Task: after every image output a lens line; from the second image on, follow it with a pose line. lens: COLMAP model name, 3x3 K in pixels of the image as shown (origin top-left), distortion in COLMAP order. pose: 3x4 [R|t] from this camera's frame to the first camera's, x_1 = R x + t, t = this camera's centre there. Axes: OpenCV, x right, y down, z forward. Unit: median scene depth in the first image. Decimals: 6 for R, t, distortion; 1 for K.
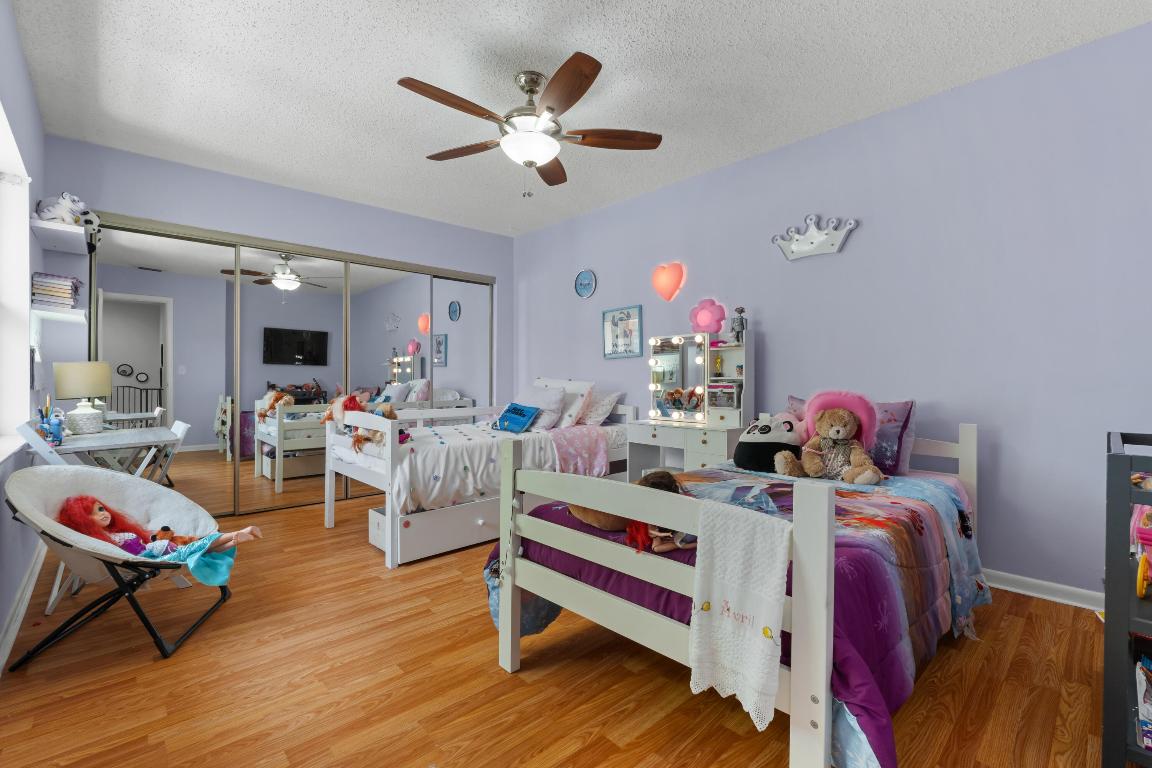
lens RADIAL K [[501.9, 0, 555.4], [0, 501.9, 373.6], [0, 0, 1]] dist [-0.001103, -0.000181]
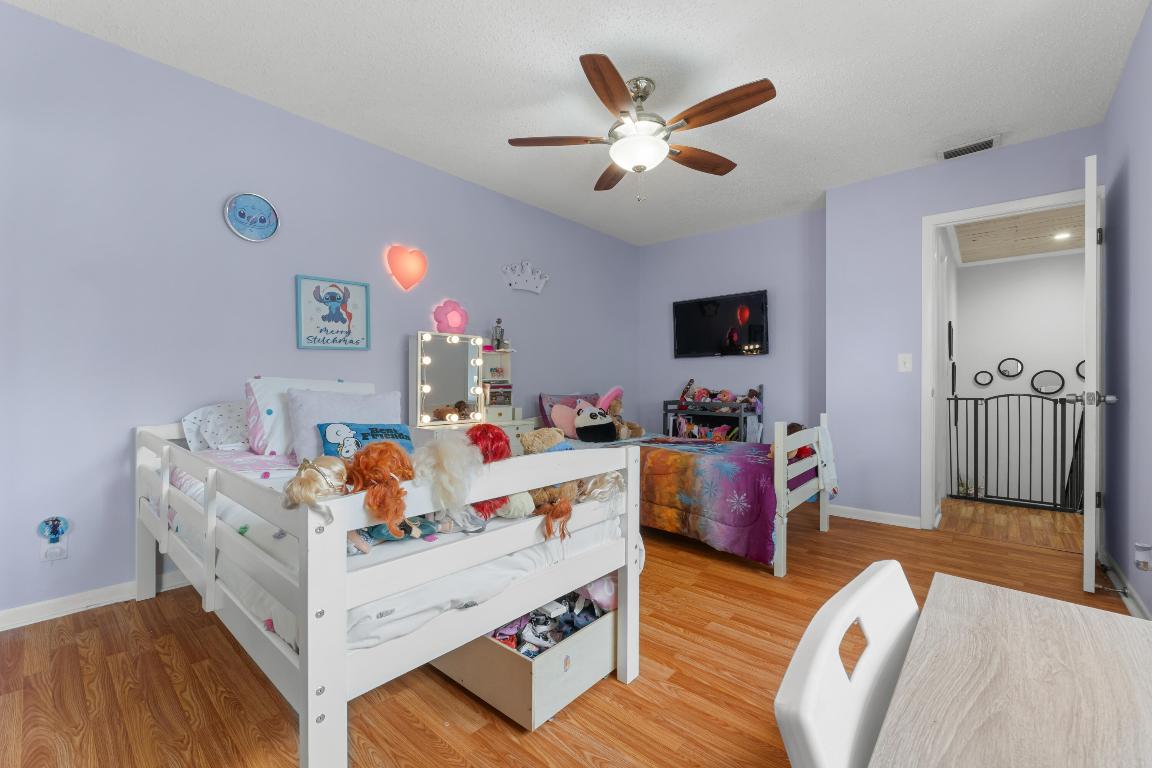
lens RADIAL K [[485.2, 0, 577.6], [0, 485.2, 382.0], [0, 0, 1]] dist [0.000091, -0.000018]
pose [[-0.129273, -0.015134, 0.991494, -0.925080], [-0.028238, 0.999534, 0.011575, -0.004004], [-0.991207, -0.026501, -0.129640, 1.142574]]
